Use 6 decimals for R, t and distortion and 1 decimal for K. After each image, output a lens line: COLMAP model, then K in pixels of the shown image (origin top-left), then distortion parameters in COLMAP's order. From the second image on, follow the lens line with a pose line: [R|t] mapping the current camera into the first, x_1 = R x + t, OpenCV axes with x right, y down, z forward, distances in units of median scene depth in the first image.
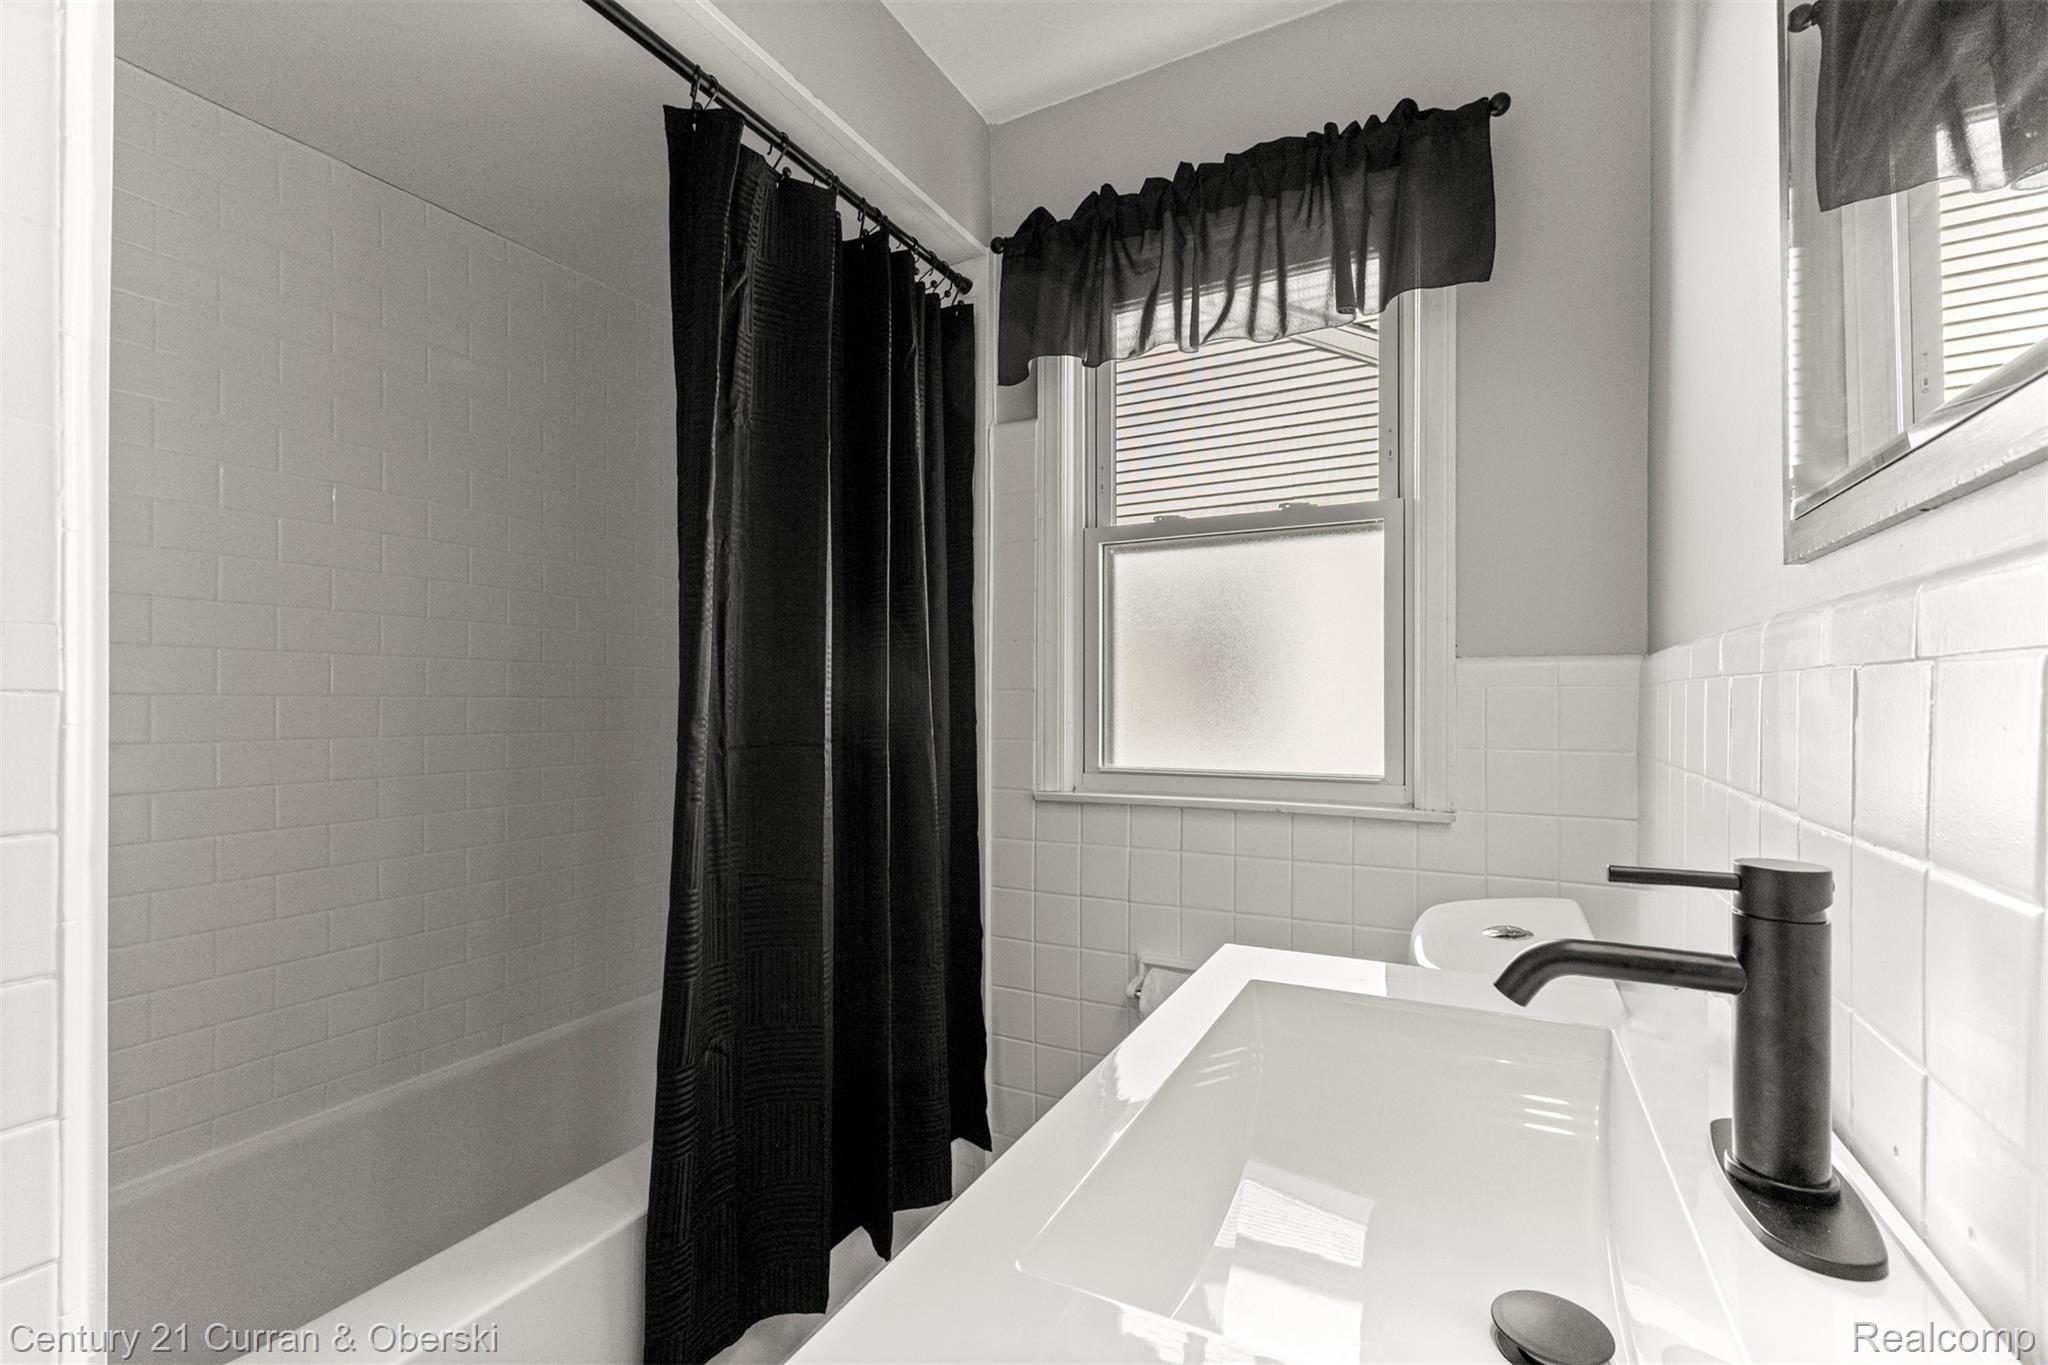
lens RADIAL K [[876.1, 0, 1028.6], [0, 876.1, 692.3], [0, 0, 1]] dist [0.002890, 0.000742]
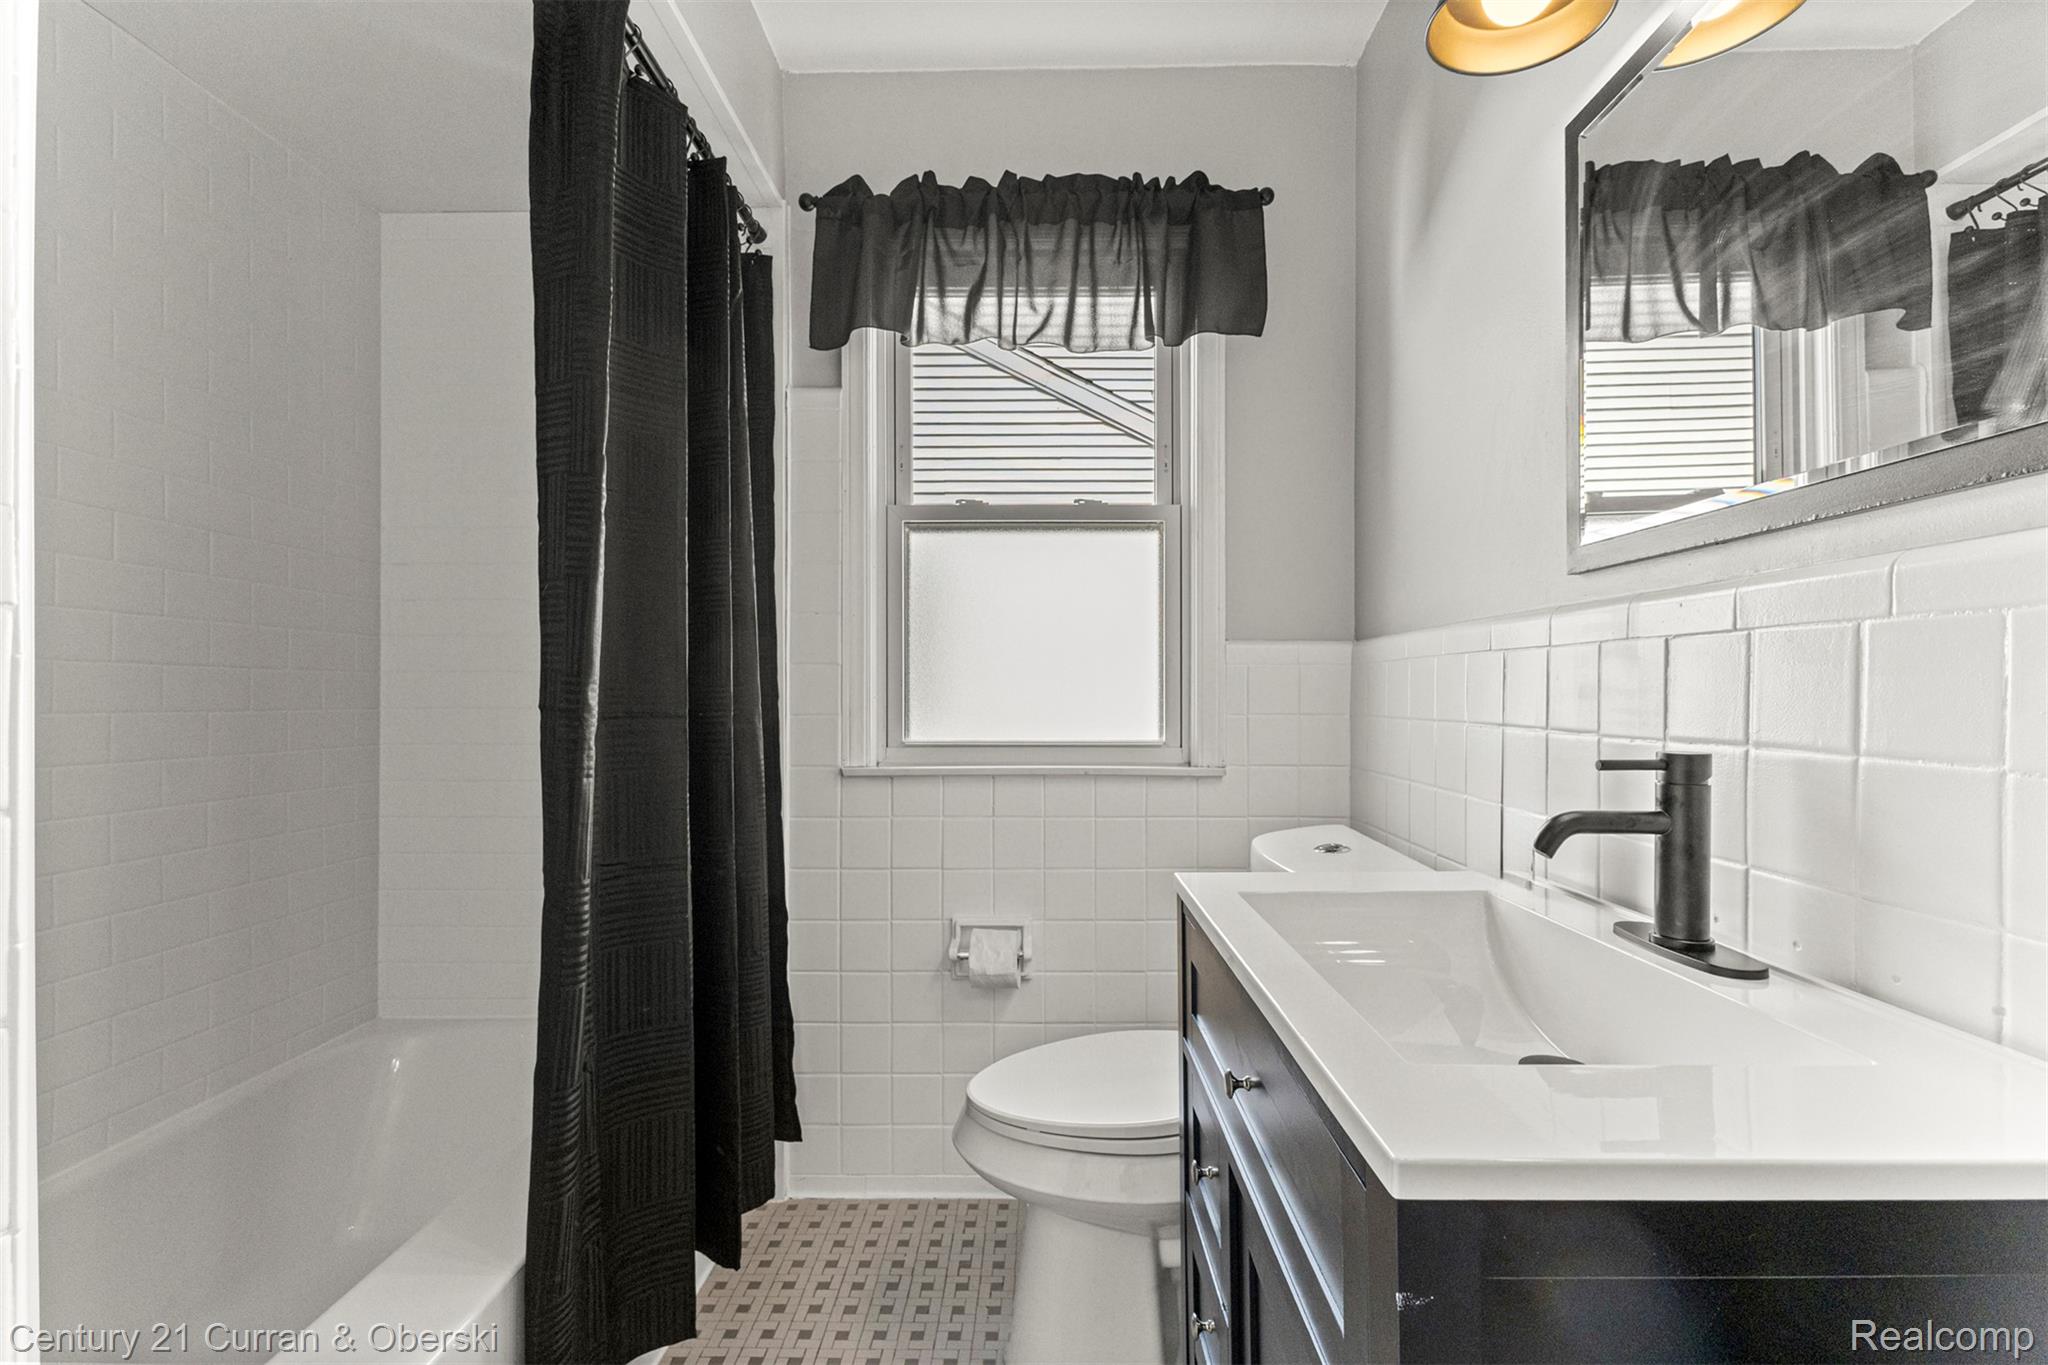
lens RADIAL K [[895.8, 0, 1020.0], [0, 895.8, 683.7], [0, 0, 1]] dist [0.001439, 0.000098]
pose [[0.896490, 0.006012, 0.443023, -0.287964], [-0.006132, 0.999981, -0.001160, 0.022043], [-0.443022, -0.001677, 0.896509, 0.012016]]
